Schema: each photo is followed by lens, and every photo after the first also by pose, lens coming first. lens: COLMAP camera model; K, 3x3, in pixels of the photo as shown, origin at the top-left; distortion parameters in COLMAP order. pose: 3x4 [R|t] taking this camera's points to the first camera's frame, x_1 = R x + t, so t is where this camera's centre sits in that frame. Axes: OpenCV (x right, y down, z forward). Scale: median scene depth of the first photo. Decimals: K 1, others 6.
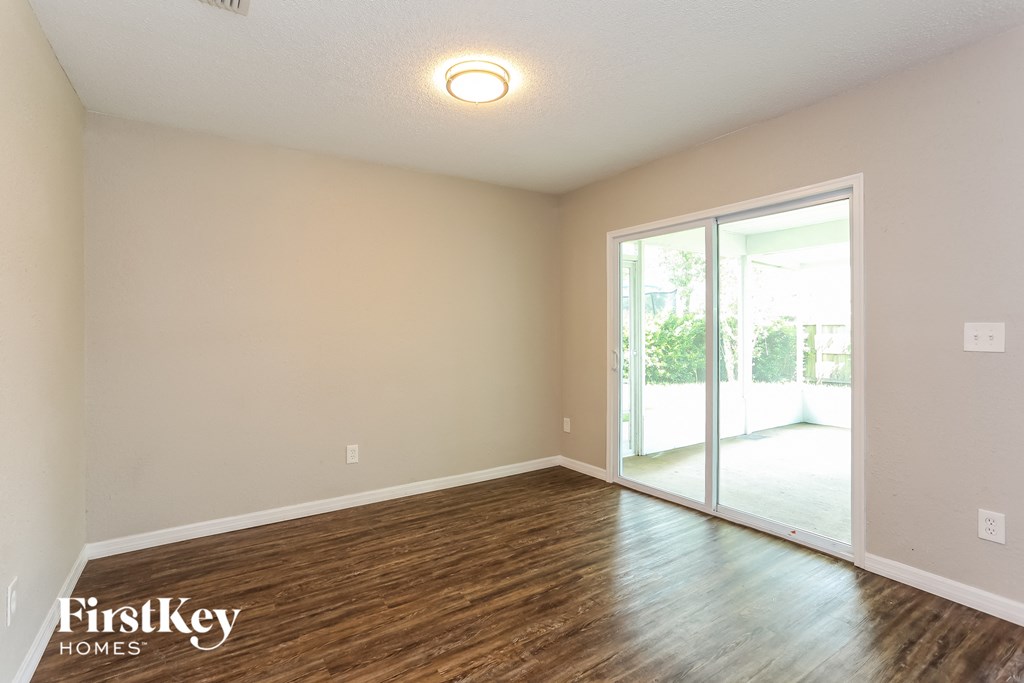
lens RADIAL K [[496.1, 0, 513.7], [0, 496.1, 339.7], [0, 0, 1]] dist [-0.023557, 0.001211]
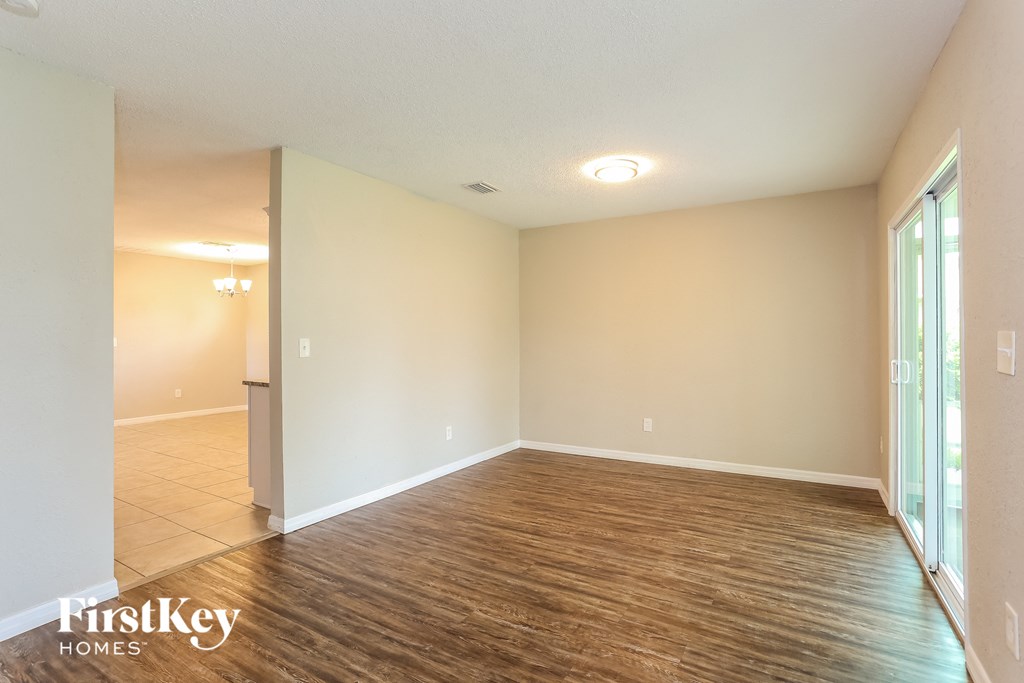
lens RADIAL K [[496.1, 0, 513.7], [0, 496.1, 339.7], [0, 0, 1]] dist [-0.023557, 0.001211]
pose [[0.438374, 0.010576, -0.898731, 0.931846], [-0.010313, 0.999924, 0.006737, -0.022710], [0.898734, 0.006315, 0.438450, 0.039131]]
